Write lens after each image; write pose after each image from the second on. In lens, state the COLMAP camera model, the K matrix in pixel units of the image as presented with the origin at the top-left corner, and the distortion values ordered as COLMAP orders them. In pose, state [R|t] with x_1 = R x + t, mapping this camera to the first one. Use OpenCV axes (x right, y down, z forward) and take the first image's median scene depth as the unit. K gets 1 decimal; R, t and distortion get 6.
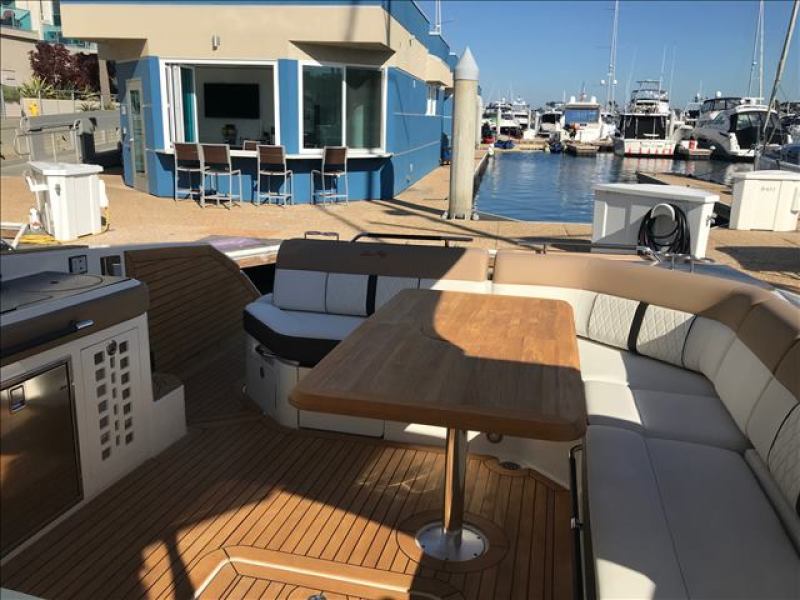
lens RADIAL K [[673.7, 0, 400.0], [0, 673.7, 300.0], [0, 0, 1]] dist [0.036104, -0.002853]
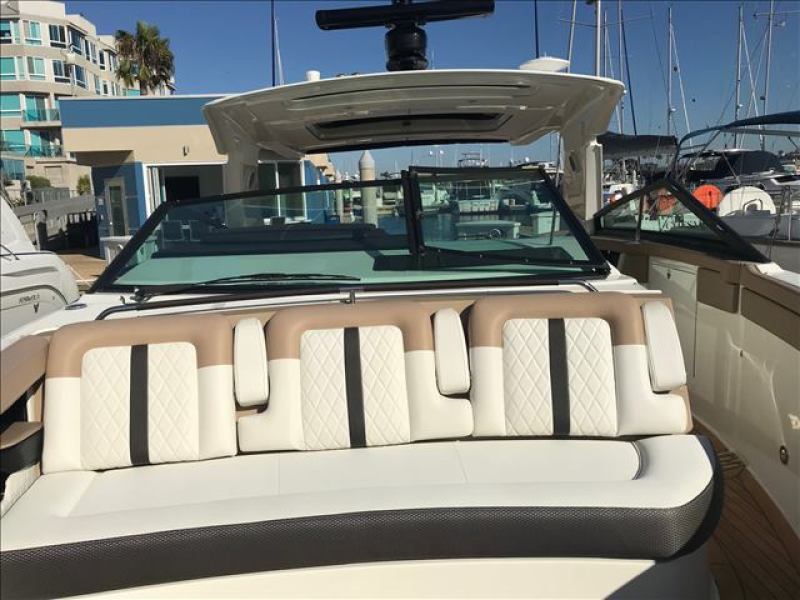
lens RADIAL K [[649.9, 0, 377.1], [0, 649.9, 334.3], [0, 0, 1]] dist [0.083966, 0.002296]
pose [[0.978555, -0.103708, 0.177975, -0.165900], [0.112212, 0.992943, -0.038373, 0.105270], [-0.172740, 0.057521, 0.983287, -0.417739]]
